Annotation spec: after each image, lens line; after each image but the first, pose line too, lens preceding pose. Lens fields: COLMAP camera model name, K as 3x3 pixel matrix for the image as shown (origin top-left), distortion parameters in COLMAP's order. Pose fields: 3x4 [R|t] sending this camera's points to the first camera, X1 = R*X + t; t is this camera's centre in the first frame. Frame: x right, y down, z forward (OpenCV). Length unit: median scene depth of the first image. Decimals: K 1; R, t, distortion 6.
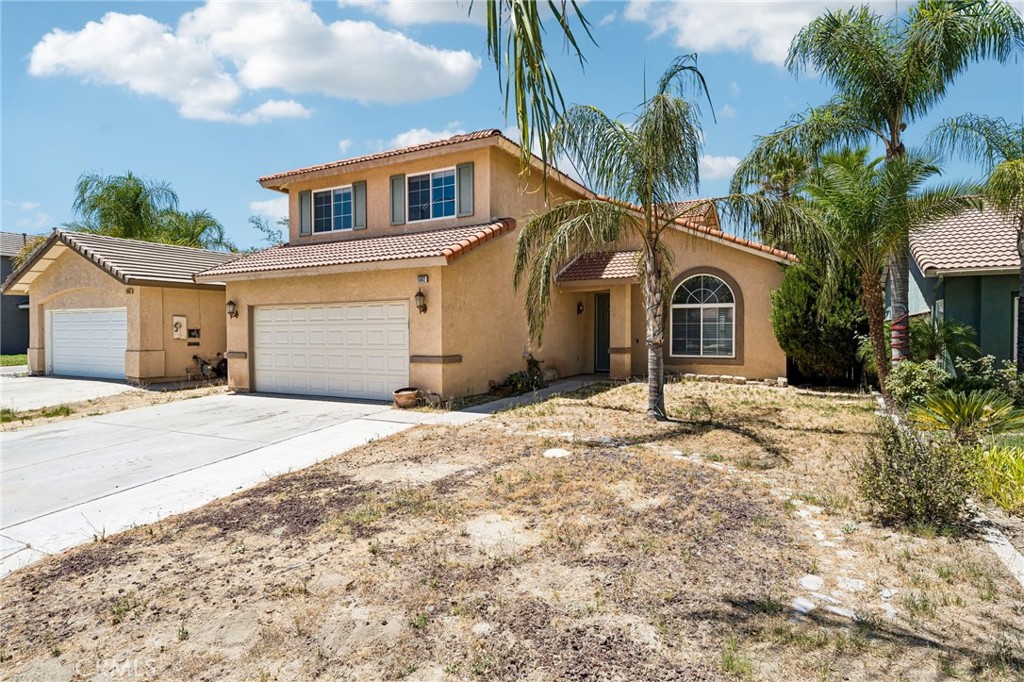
lens RADIAL K [[542.2, 0, 512.4], [0, 542.2, 337.5], [0, 0, 1]] dist [-0.000348, -0.000007]
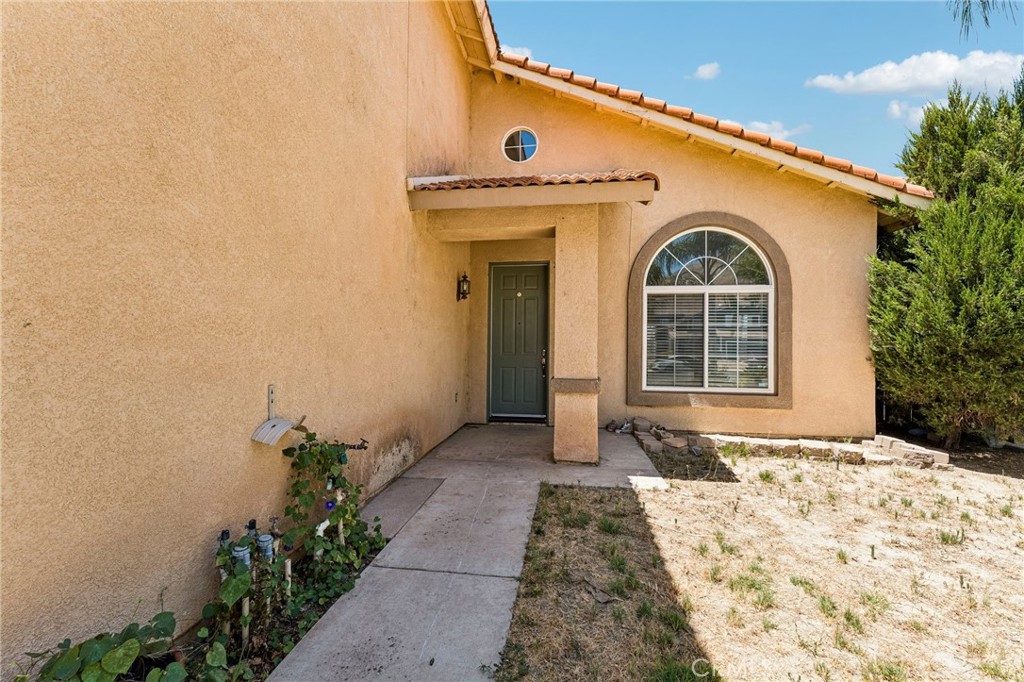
lens RADIAL K [[413.1, 0, 513.1], [0, 413.1, 337.6], [0, 0, 1]] dist [-0.000813, -0.000094]
pose [[0.944005, 0.016497, 0.329518, 0.053055], [-0.009373, 0.999687, -0.023198, -0.002959], [-0.329798, 0.018810, 0.943864, 0.708289]]
